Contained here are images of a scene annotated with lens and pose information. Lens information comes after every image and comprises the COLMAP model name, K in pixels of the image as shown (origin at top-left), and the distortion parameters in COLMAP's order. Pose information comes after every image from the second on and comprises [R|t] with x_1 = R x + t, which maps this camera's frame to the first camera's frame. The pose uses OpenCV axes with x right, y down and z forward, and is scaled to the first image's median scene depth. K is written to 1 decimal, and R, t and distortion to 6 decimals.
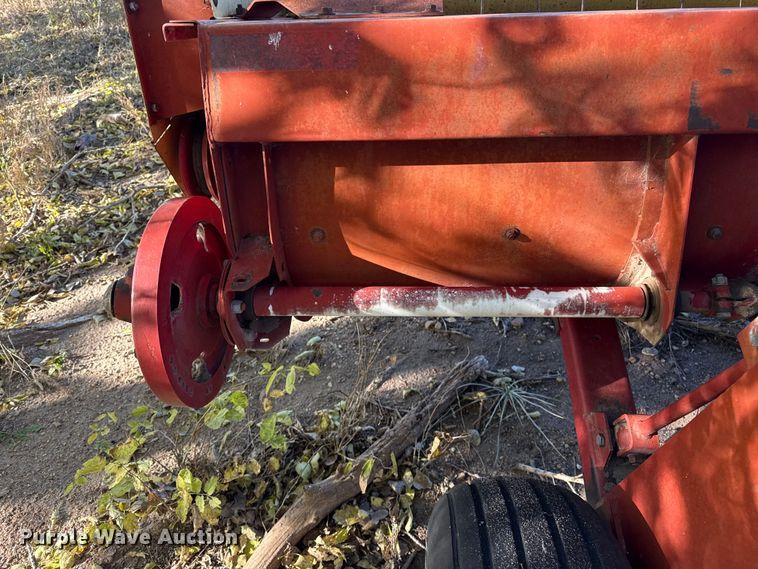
lens RADIAL K [[508.0, 0, 379.0], [0, 508.0, 284.5], [0, 0, 1]] dist [0.081204, -0.079700]
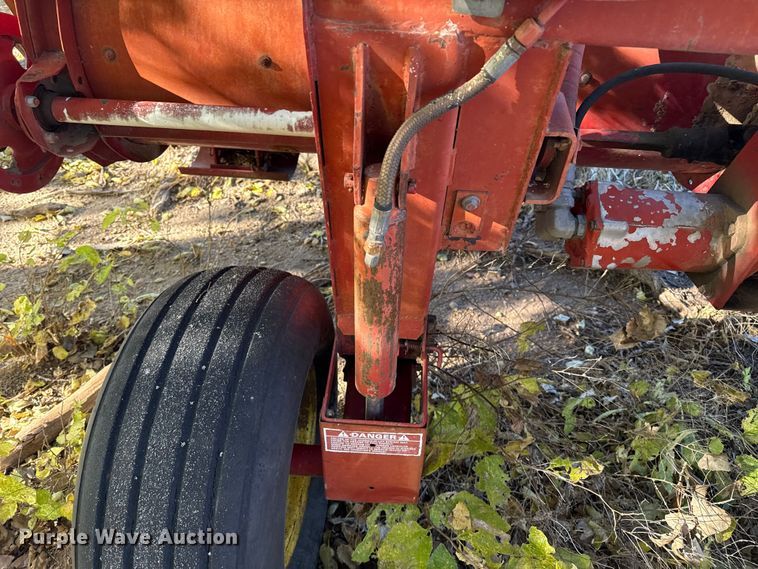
lens RADIAL K [[508.0, 0, 379.0], [0, 508.0, 284.5], [0, 0, 1]] dist [0.081204, -0.079700]
pose [[0.997763, 0.065123, 0.015089, 0.541872], [-0.064525, 0.997222, -0.037205, 0.457761], [-0.017470, 0.036148, 0.999194, -0.222687]]
